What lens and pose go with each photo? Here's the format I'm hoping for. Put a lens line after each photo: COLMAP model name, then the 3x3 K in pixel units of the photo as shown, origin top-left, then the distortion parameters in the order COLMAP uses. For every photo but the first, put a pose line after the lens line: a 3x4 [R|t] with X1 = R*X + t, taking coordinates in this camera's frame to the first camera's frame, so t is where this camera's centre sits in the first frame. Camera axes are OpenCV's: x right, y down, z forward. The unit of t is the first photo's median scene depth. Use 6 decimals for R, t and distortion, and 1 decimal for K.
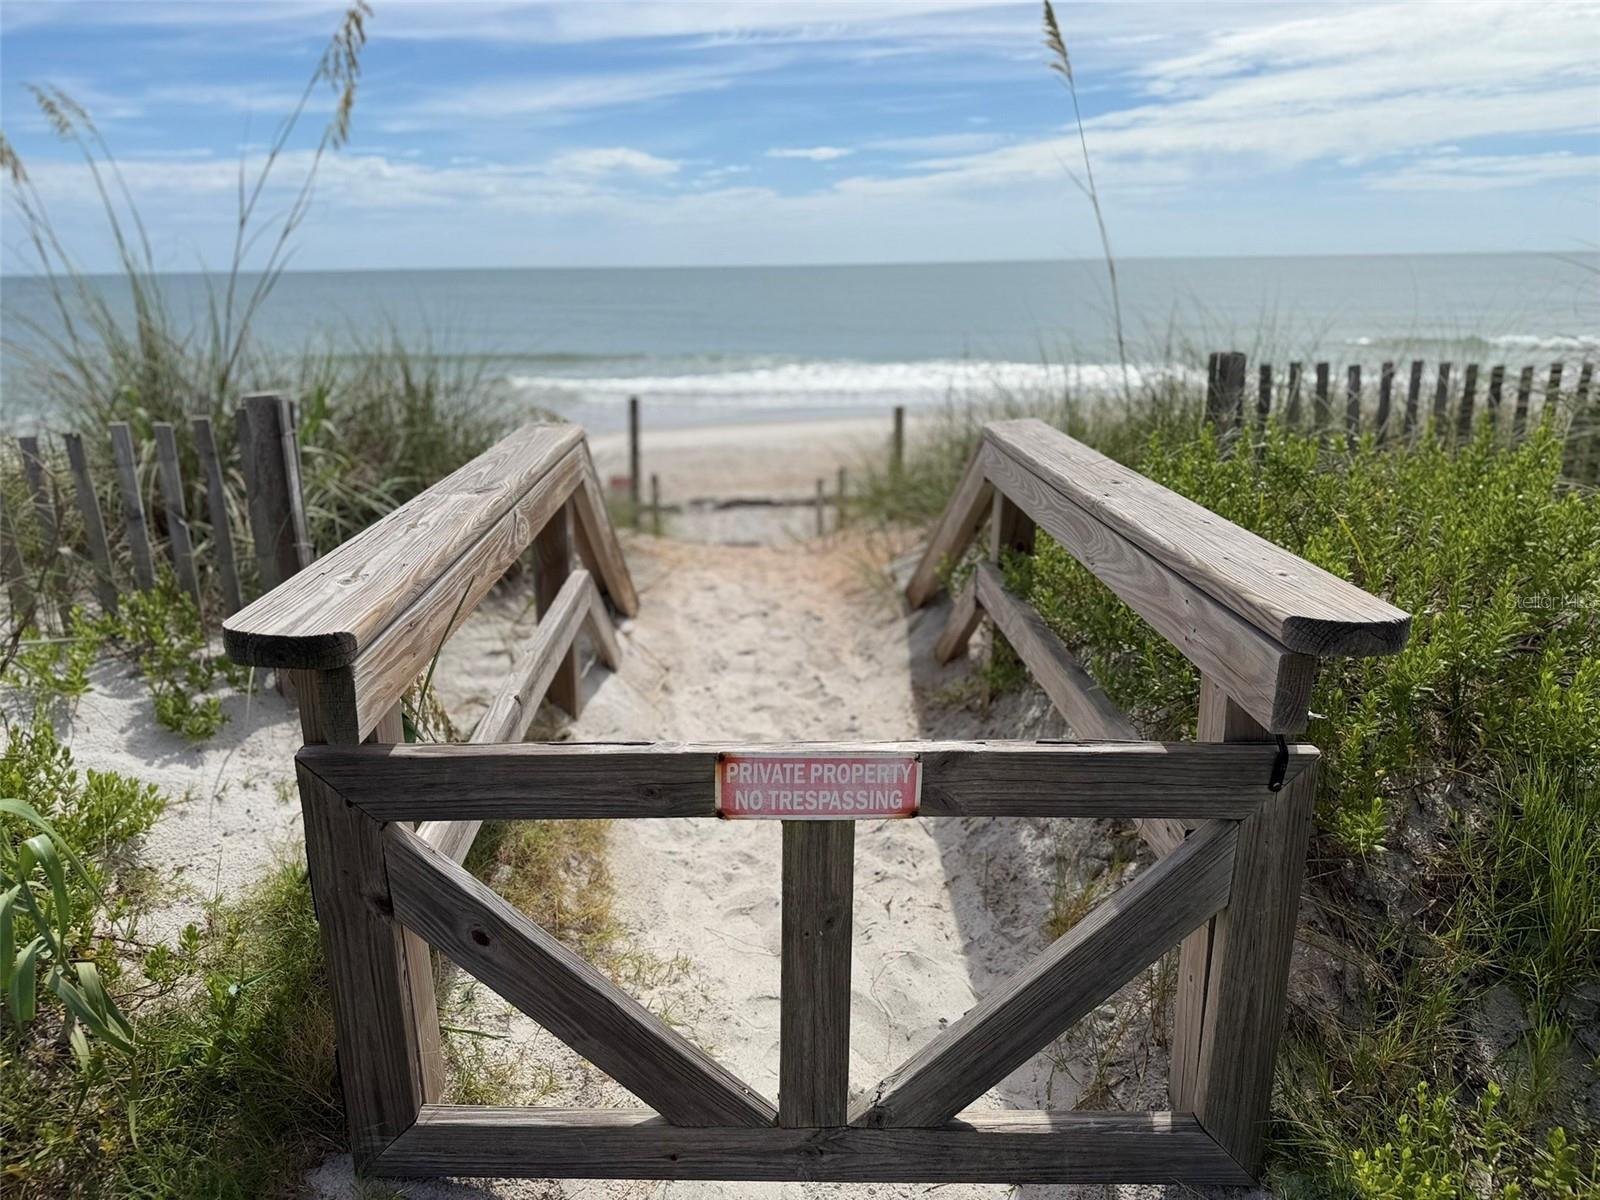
lens RADIAL K [[1114.9, 0, 791.0], [0, 1114.9, 606.8], [0, 0, 1]] dist [0.090416, -0.090618]
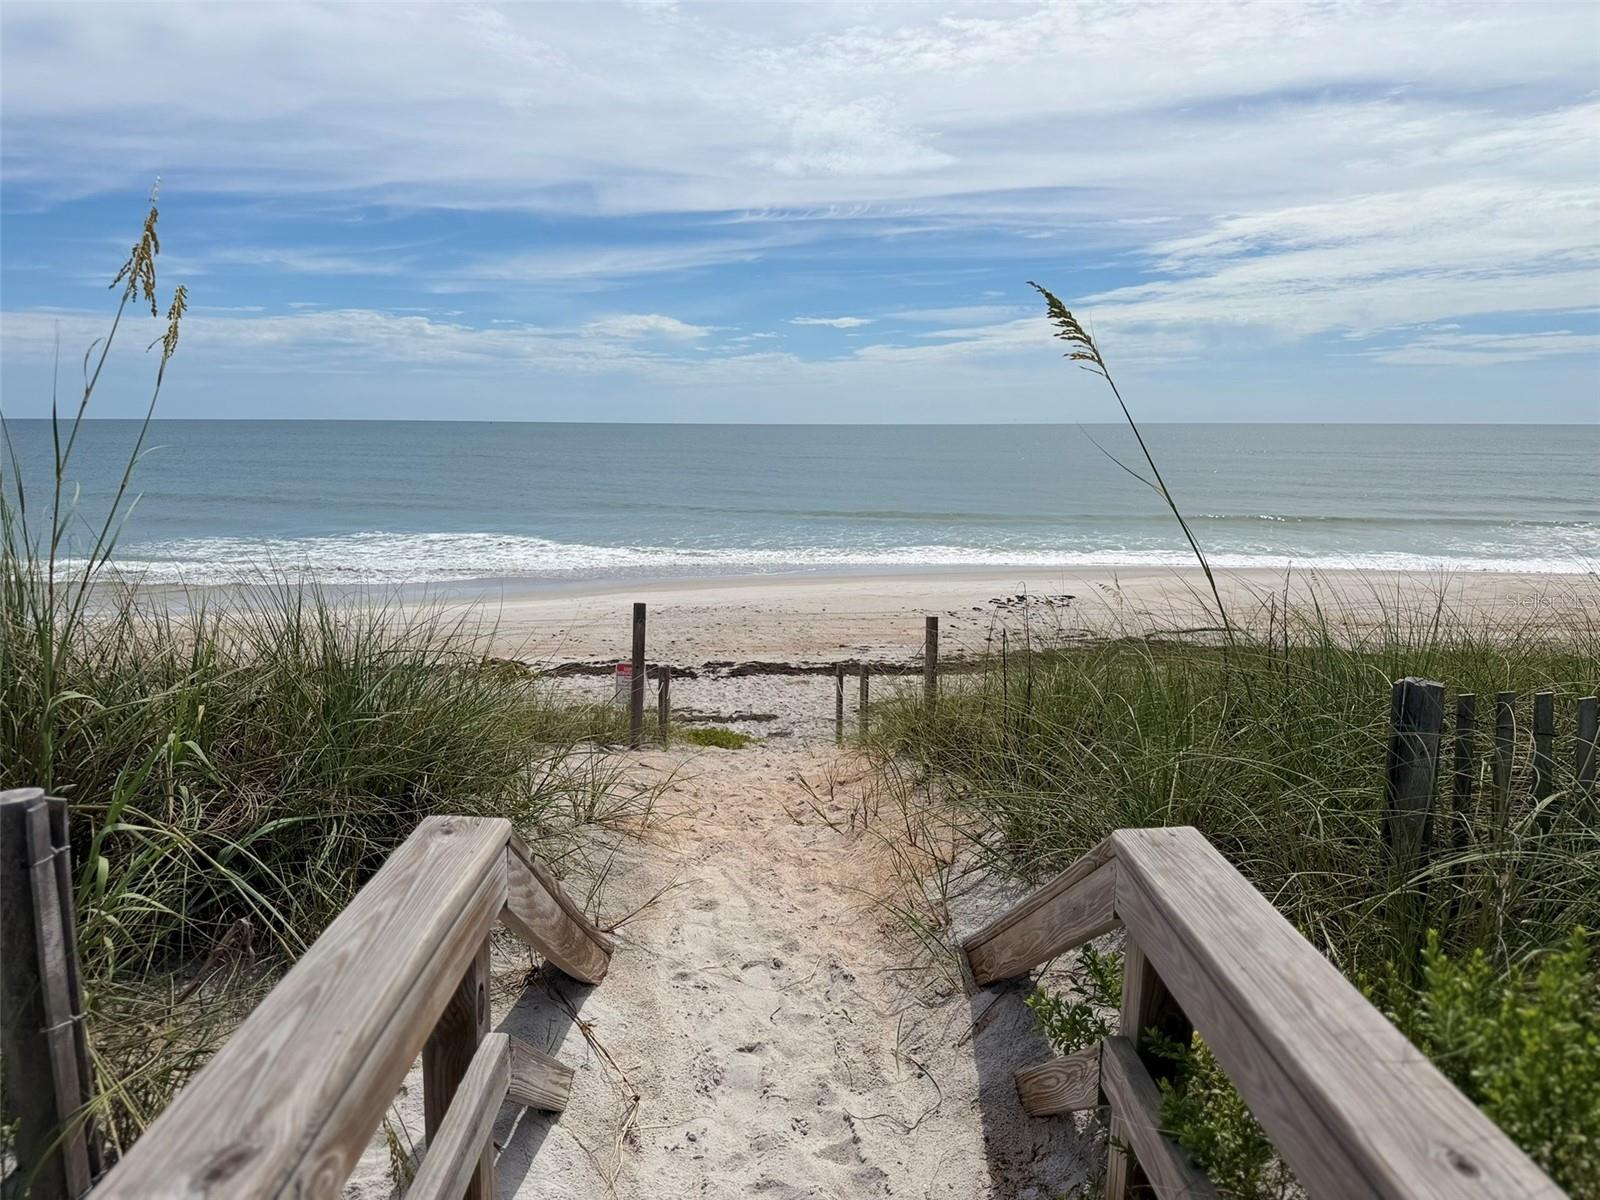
lens RADIAL K [[1114.9, 0, 791.0], [0, 1114.9, 606.8], [0, 0, 1]] dist [0.090416, -0.090618]
pose [[0.999634, 0.021876, -0.015896, -0.010787], [-0.023757, 0.991254, -0.129810, -0.206908], [0.012918, 0.130140, 0.991411, 0.322917]]
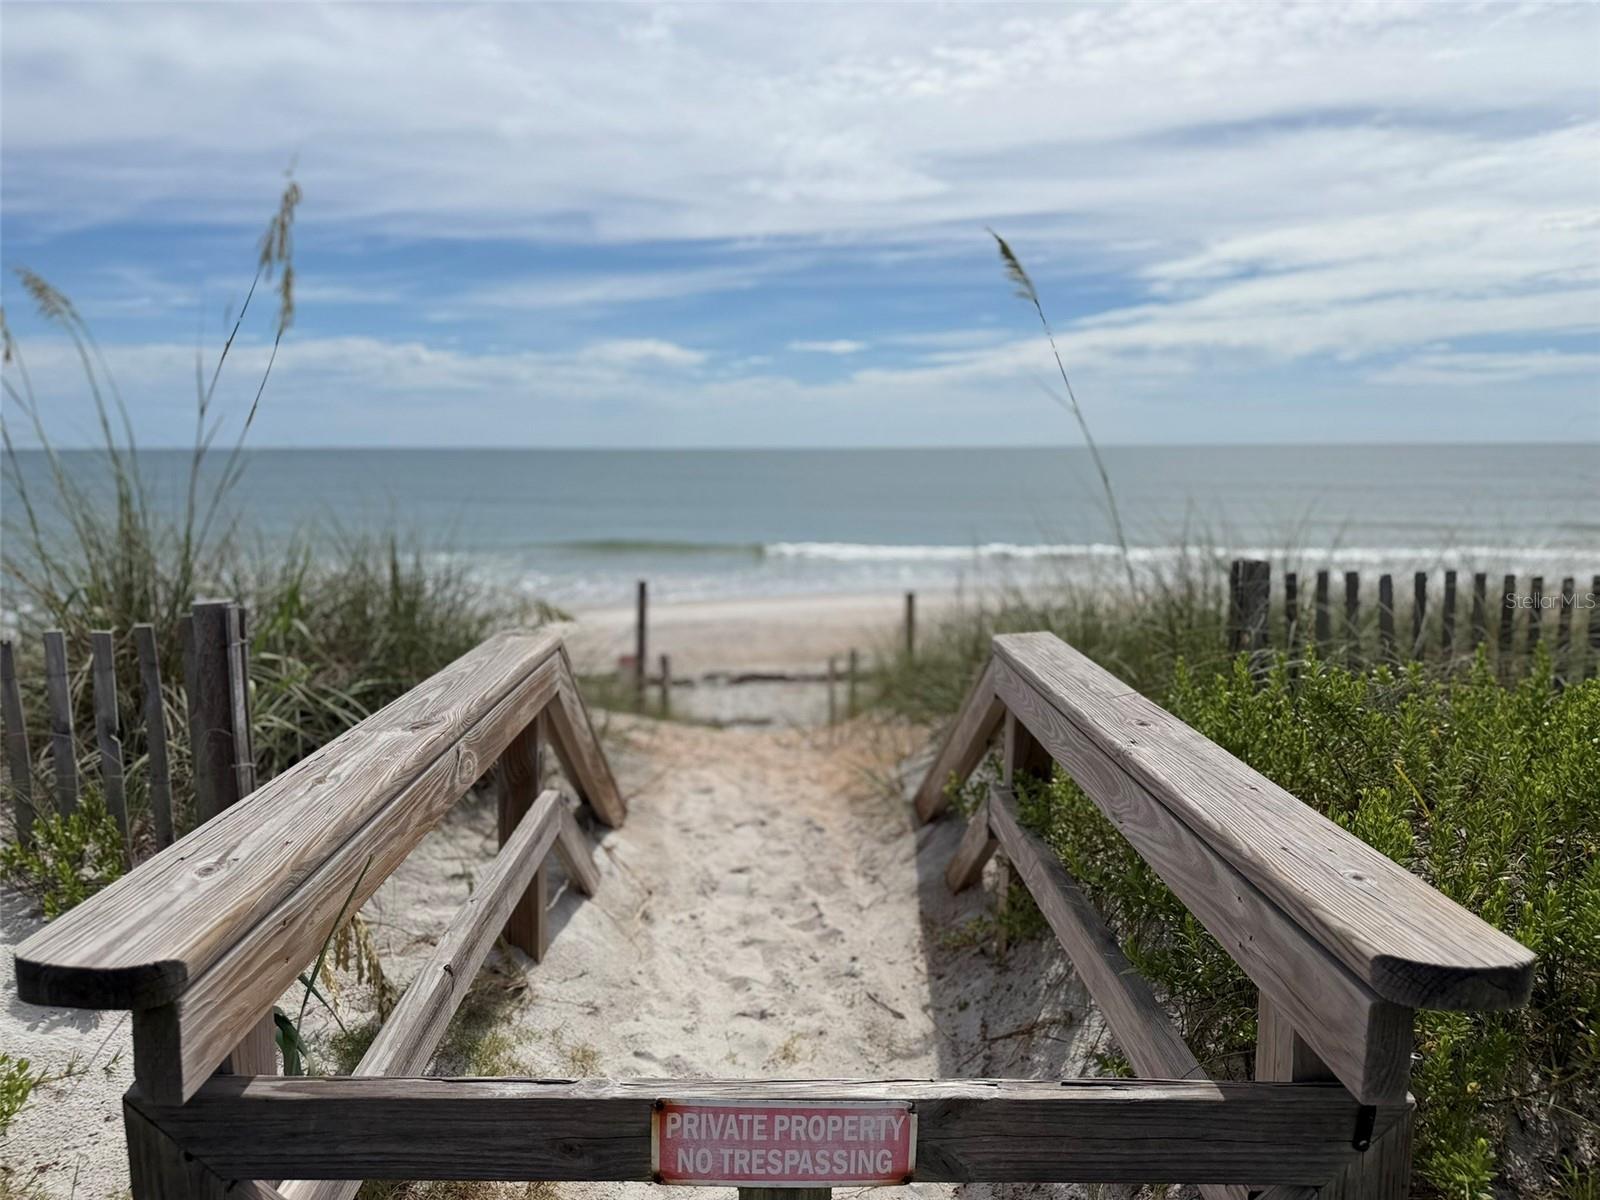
lens RADIAL K [[1117.5, 0, 802.7], [0, 1117.5, 602.7], [0, 0, 1]] dist [0.096154, -0.104442]
pose [[0.999916, 0.011913, -0.005198, 0.019191], [-0.012574, 0.987878, -0.154720, -0.046676], [0.003292, 0.154772, 0.987945, 0.081284]]
